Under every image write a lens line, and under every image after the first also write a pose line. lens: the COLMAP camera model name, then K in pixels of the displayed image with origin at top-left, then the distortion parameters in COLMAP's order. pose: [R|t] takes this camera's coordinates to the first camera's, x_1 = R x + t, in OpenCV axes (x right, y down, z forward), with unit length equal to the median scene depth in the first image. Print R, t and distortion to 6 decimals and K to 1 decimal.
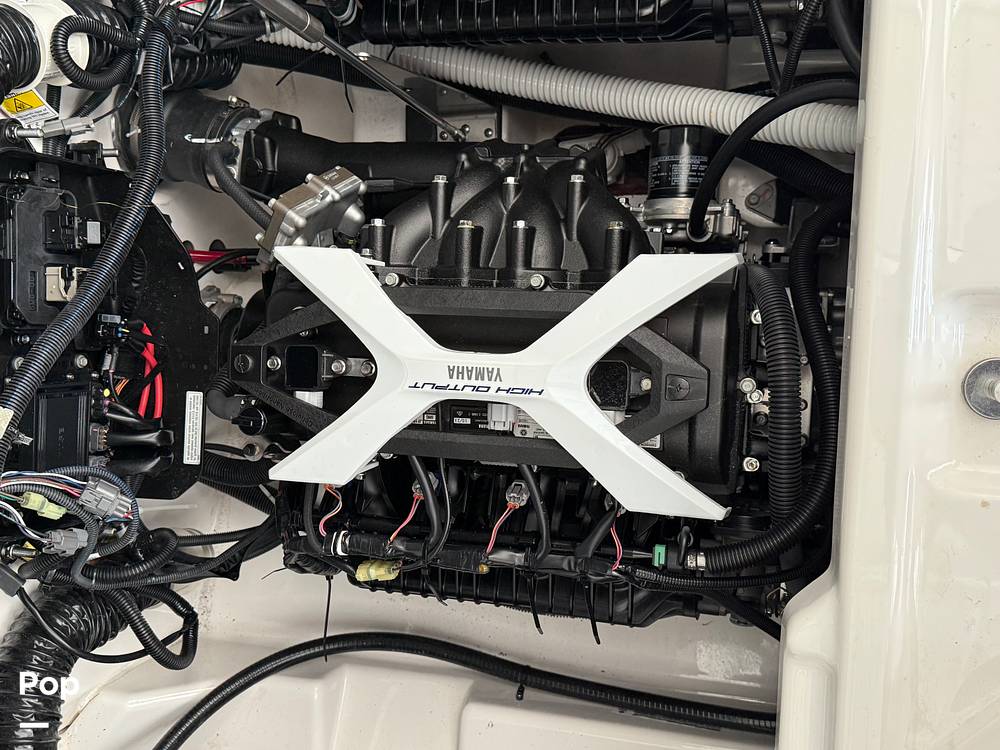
lens RADIAL K [[1017.7, 0, 500.0], [0, 1017.7, 375.0], [0, 0, 1]] dist [0.203518, -0.439601]
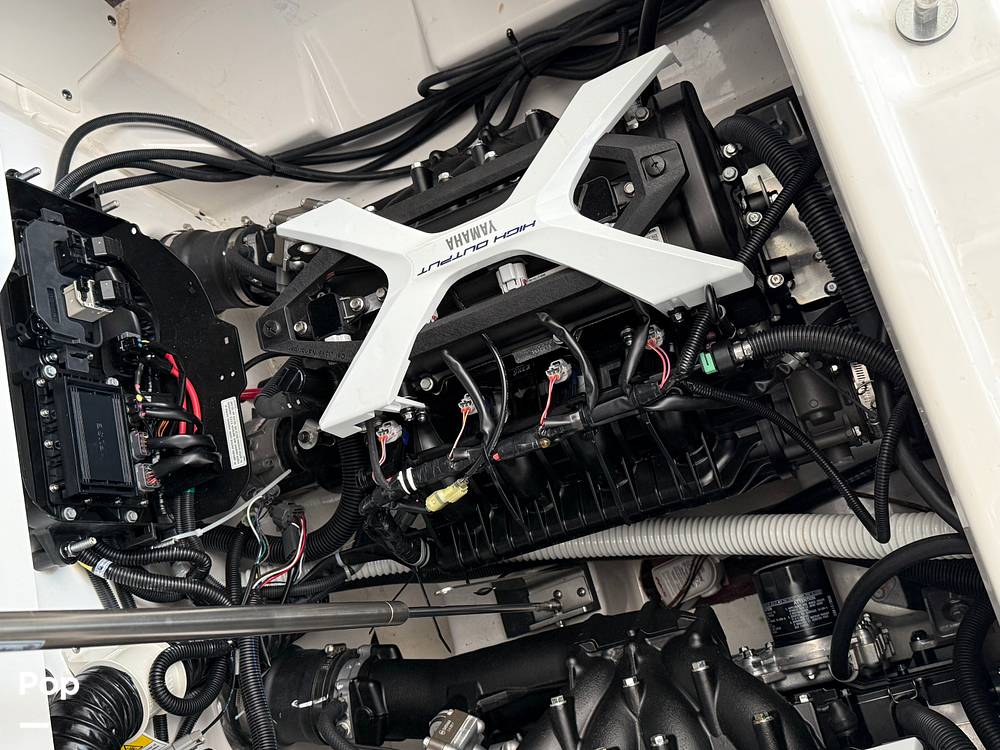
lens RADIAL K [[1017.7, 0, 500.0], [0, 1017.7, 375.0], [0, 0, 1]] dist [0.203518, -0.439601]
pose [[0.950995, -0.307060, -0.036378, 0.016927], [0.281063, 0.907472, -0.312247, -0.172410], [0.128890, 0.286721, 0.949304, 0.006478]]
